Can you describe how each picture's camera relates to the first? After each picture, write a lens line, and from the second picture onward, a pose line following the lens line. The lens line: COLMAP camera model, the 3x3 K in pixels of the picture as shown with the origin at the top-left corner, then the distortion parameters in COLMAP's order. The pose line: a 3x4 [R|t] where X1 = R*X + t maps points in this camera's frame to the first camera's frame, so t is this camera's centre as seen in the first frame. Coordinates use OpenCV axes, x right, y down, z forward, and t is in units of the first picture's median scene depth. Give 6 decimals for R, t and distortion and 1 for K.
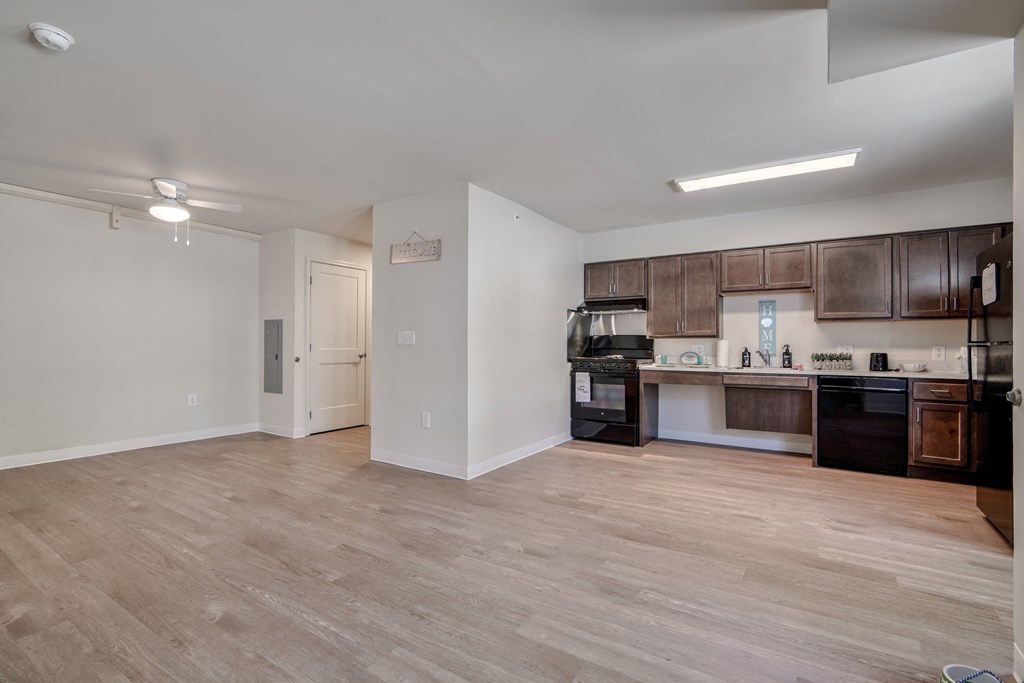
lens RADIAL K [[474.3, 0, 512.2], [0, 474.3, 342.3], [0, 0, 1]] dist [-0.001054, 0.000377]
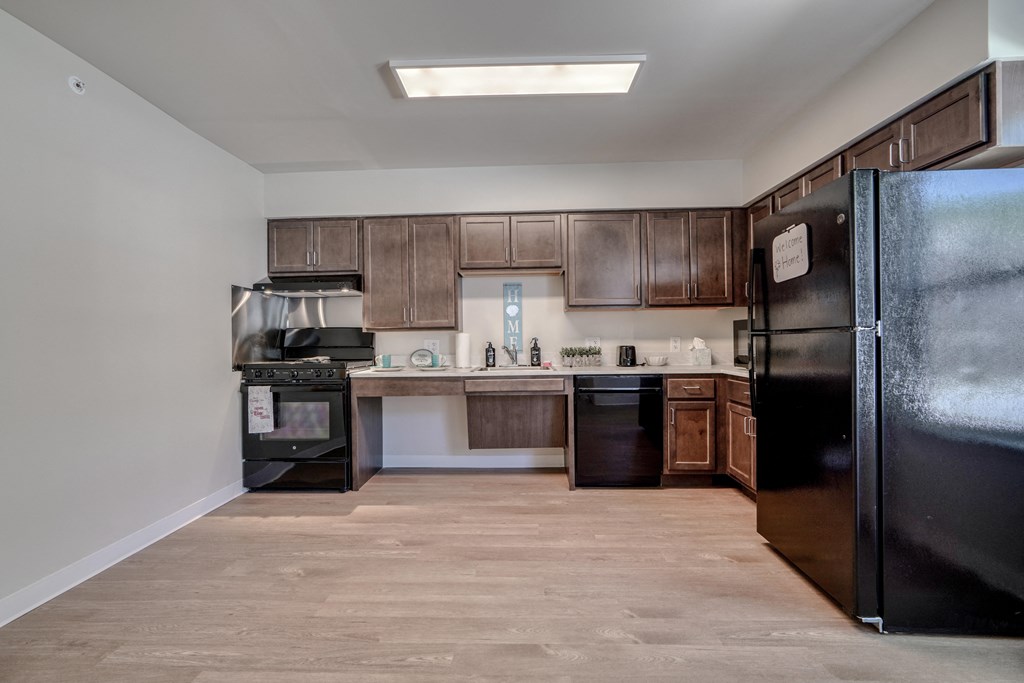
lens RADIAL K [[457.3, 0, 515.0], [0, 457.3, 341.0], [0, 0, 1]] dist [-0.008054, 0.000770]
pose [[0.854167, -0.015931, 0.519754, 0.137860], [0.013438, 0.999873, 0.008563, 0.003163], [-0.519824, -0.000330, 0.854273, 0.339143]]
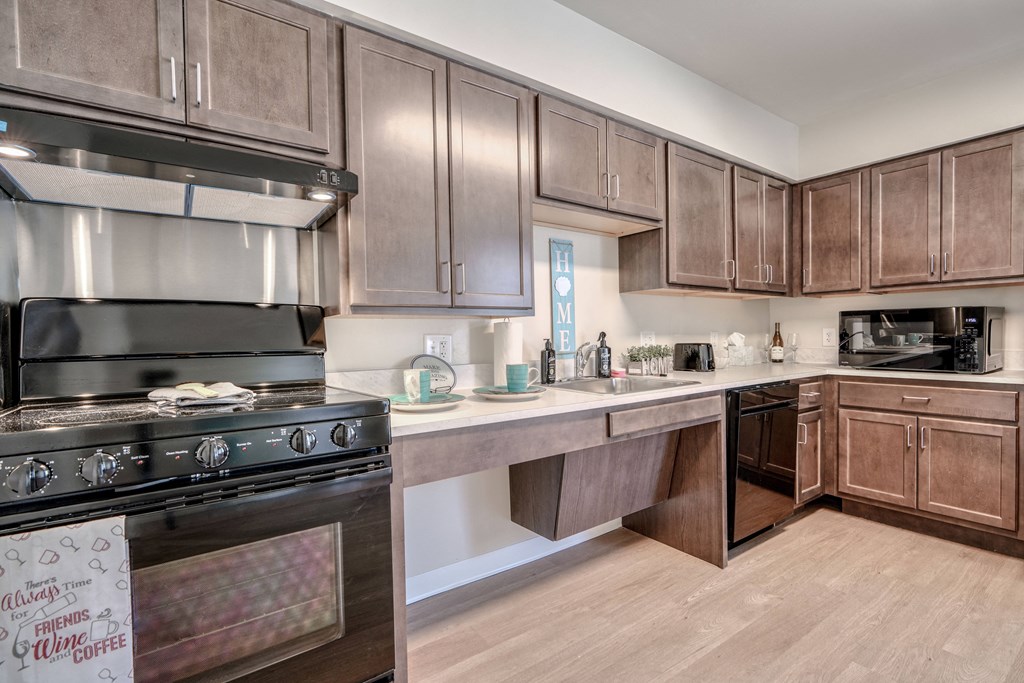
lens RADIAL K [[474.3, 0, 512.2], [0, 474.3, 342.3], [0, 0, 1]] dist [-0.001054, 0.000377]
pose [[0.356044, -0.026381, 0.934097, 0.068351], [0.008794, 0.999652, 0.024880, 0.002662], [-0.934428, -0.000644, 0.356152, 0.895301]]
